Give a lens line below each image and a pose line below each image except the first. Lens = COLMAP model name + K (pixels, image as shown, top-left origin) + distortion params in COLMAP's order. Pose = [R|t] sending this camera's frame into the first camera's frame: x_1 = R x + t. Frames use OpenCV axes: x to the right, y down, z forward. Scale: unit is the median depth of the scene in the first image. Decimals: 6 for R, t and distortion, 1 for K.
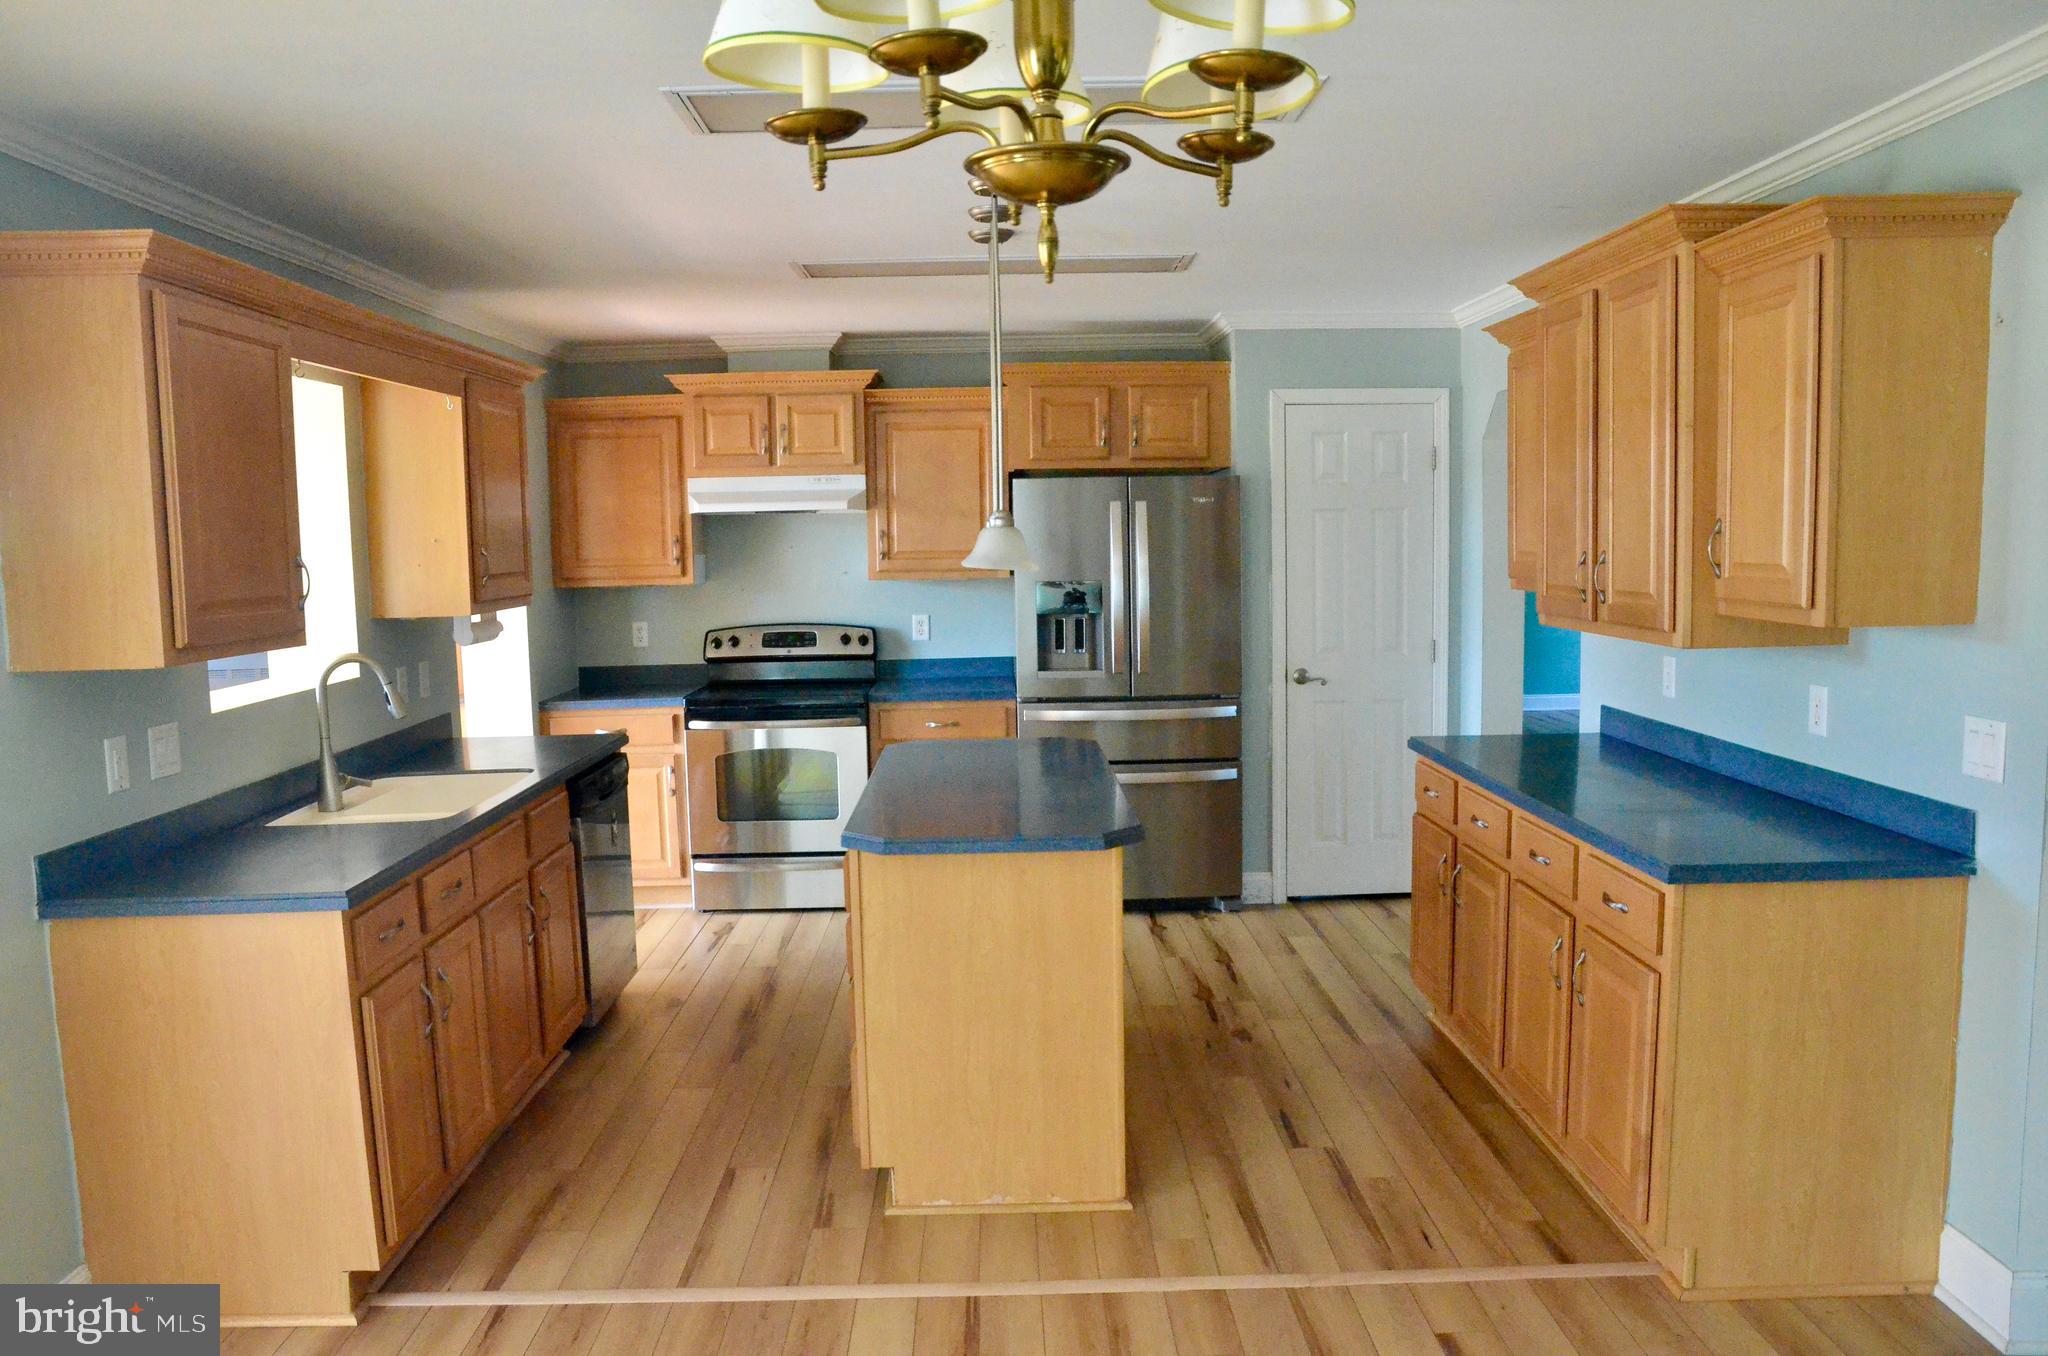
lens RADIAL K [[1528.2, 0, 1019.4], [0, 1528.2, 686.3], [0, 0, 1]] dist [-0.139930, 0.125773]
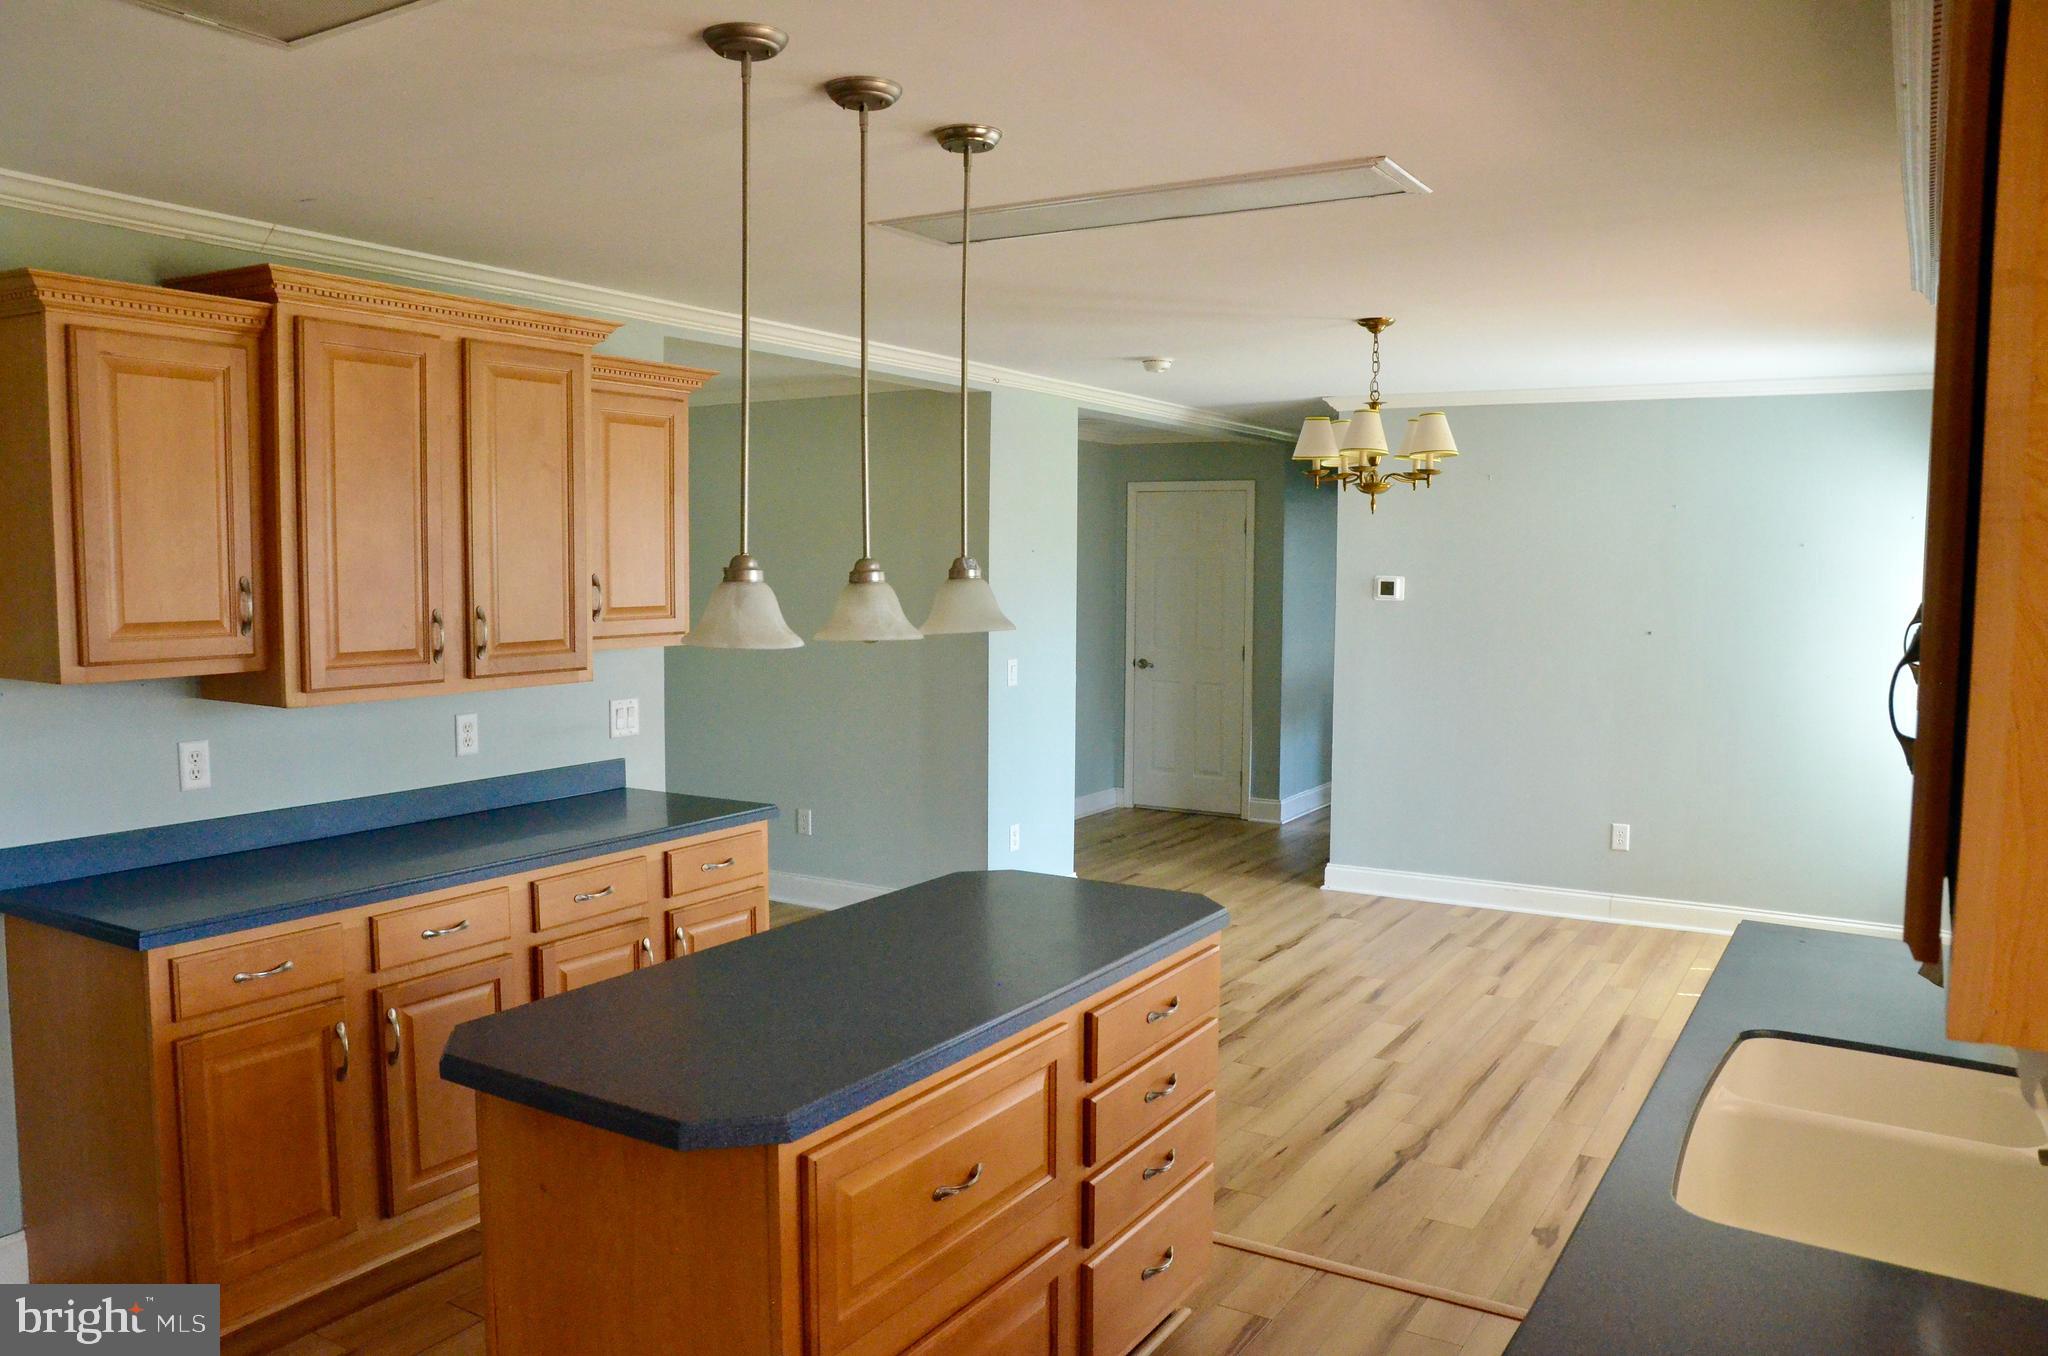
lens RADIAL K [[1528.2, 0, 1019.4], [0, 1528.2, 686.3], [0, 0, 1]] dist [-0.139930, 0.125773]
pose [[-0.844399, -0.036290, 0.534484, -0.559278], [0.059437, 0.985197, 0.160792, -0.220695], [-0.532407, 0.167540, -0.829743, 2.042800]]
